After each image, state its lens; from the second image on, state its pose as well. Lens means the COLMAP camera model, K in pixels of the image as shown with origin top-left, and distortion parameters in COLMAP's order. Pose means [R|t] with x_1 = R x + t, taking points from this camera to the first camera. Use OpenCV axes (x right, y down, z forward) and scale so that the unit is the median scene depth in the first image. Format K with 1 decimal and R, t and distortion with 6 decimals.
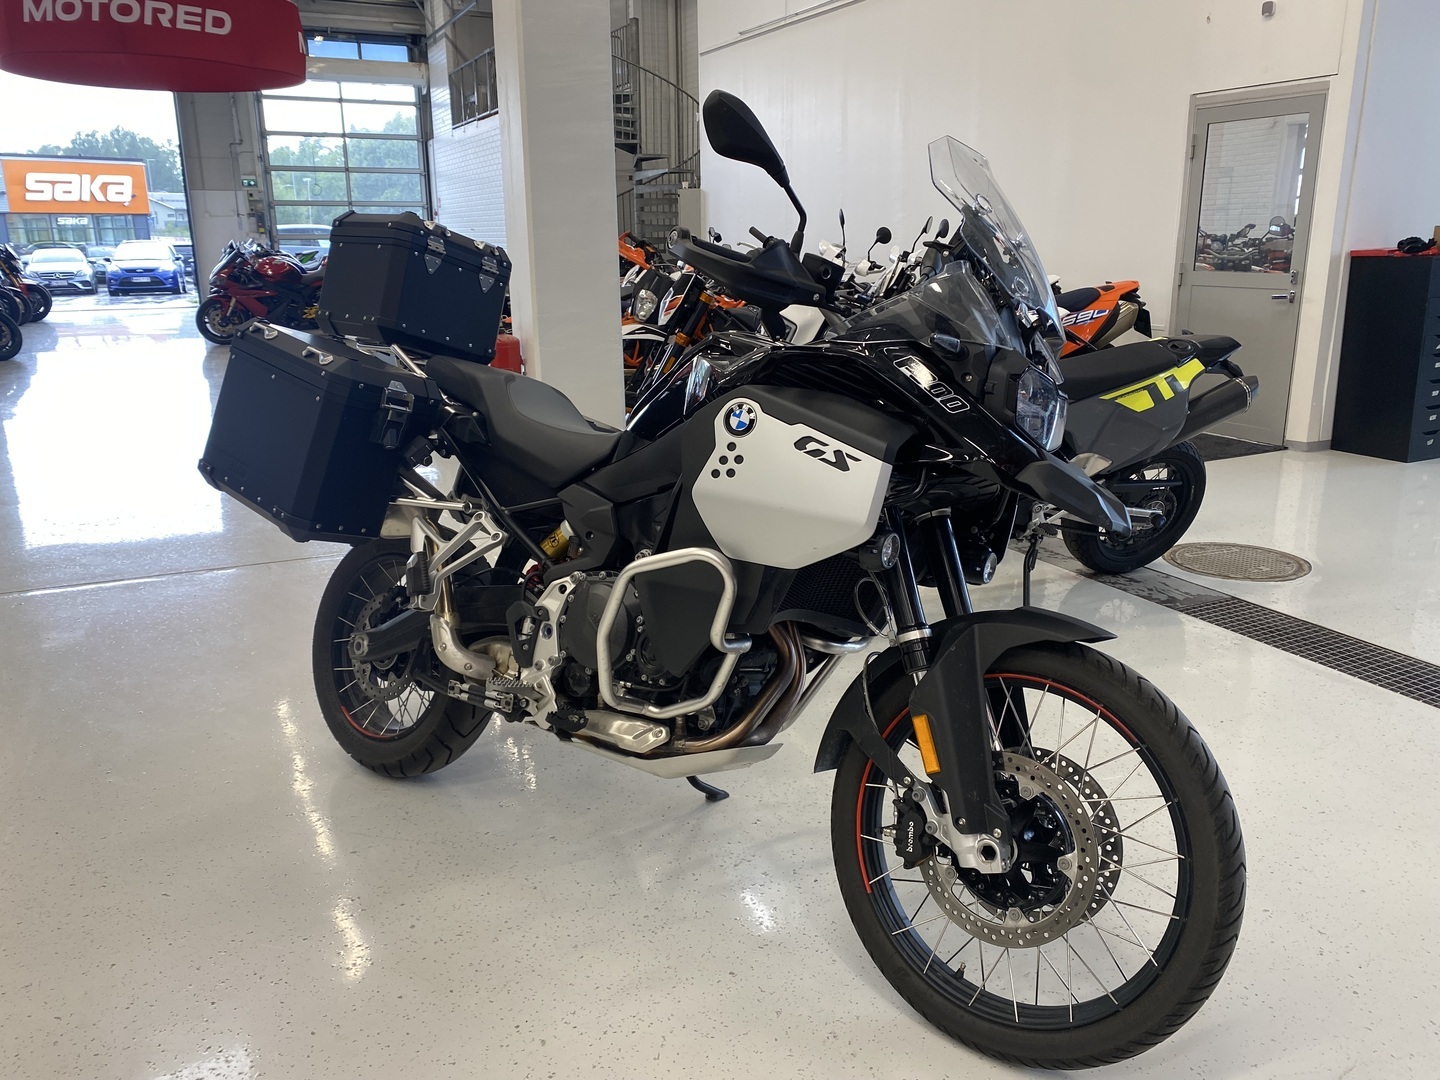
lens RADIAL K [[1097.4, 0, 720.0], [0, 1097.4, 511.5], [0, 0, 1]] dist [0.066994, -0.081032]
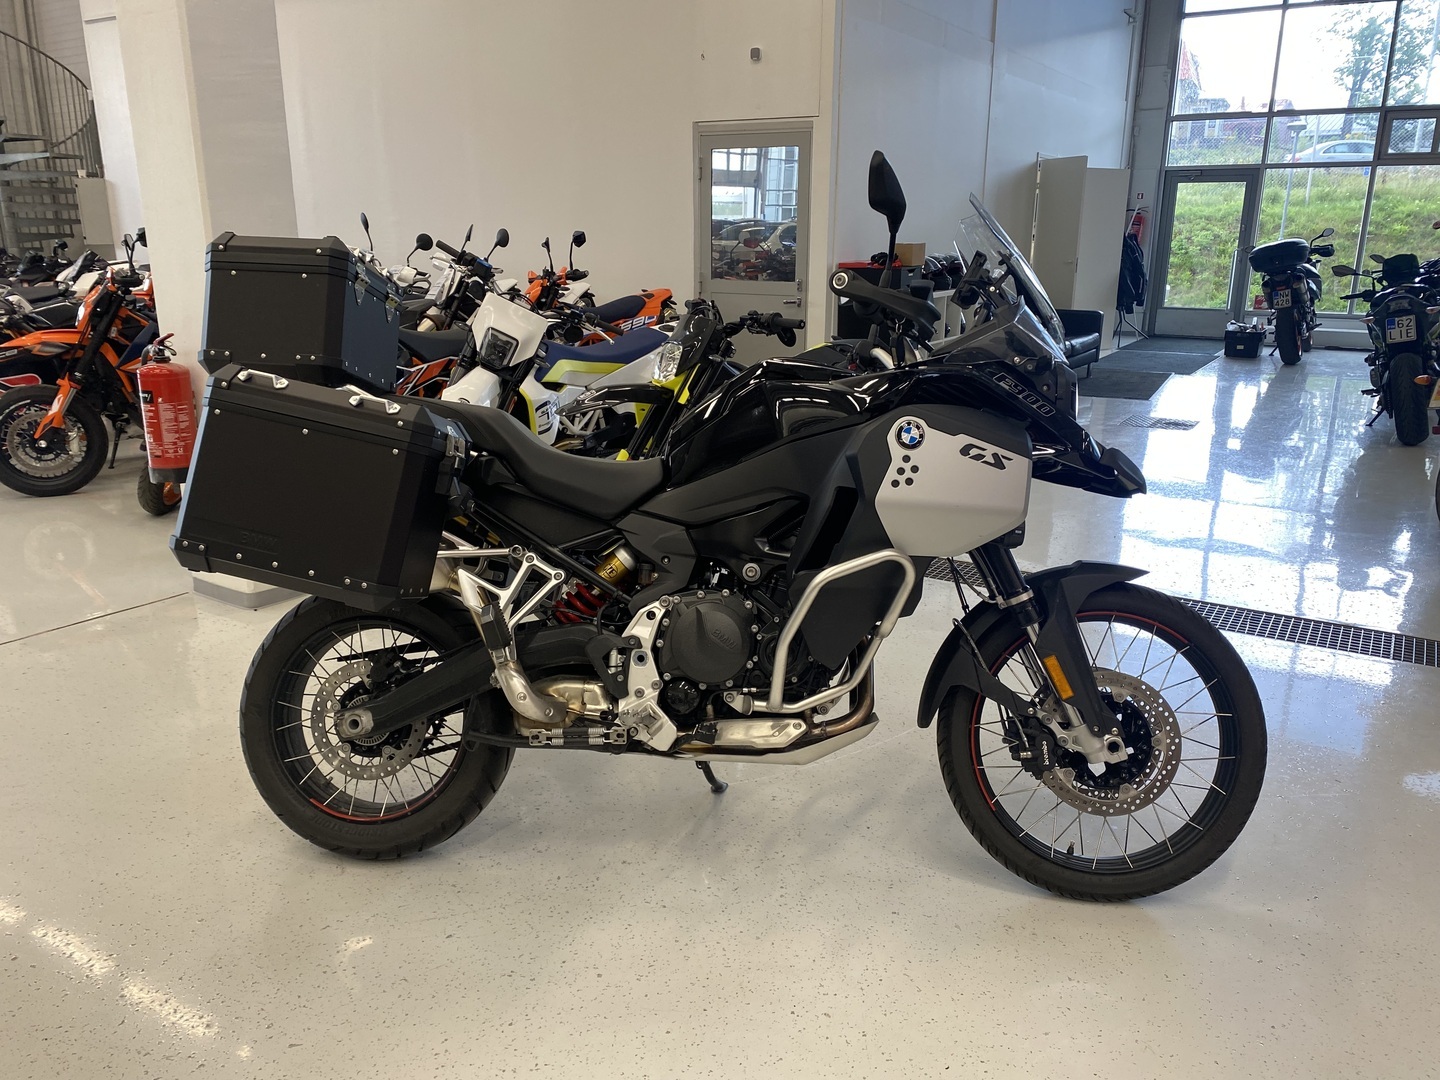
lens RADIAL K [[1098.2, 0, 720.0], [0, 1098.2, 540.0], [0, 0, 1]] dist [0.049151, -0.067125]
pose [[0.844531, -0.130027, 0.519481, -0.668618], [0.116104, 0.991459, 0.059411, -0.057377], [-0.522769, 0.010139, 0.852414, 0.099913]]
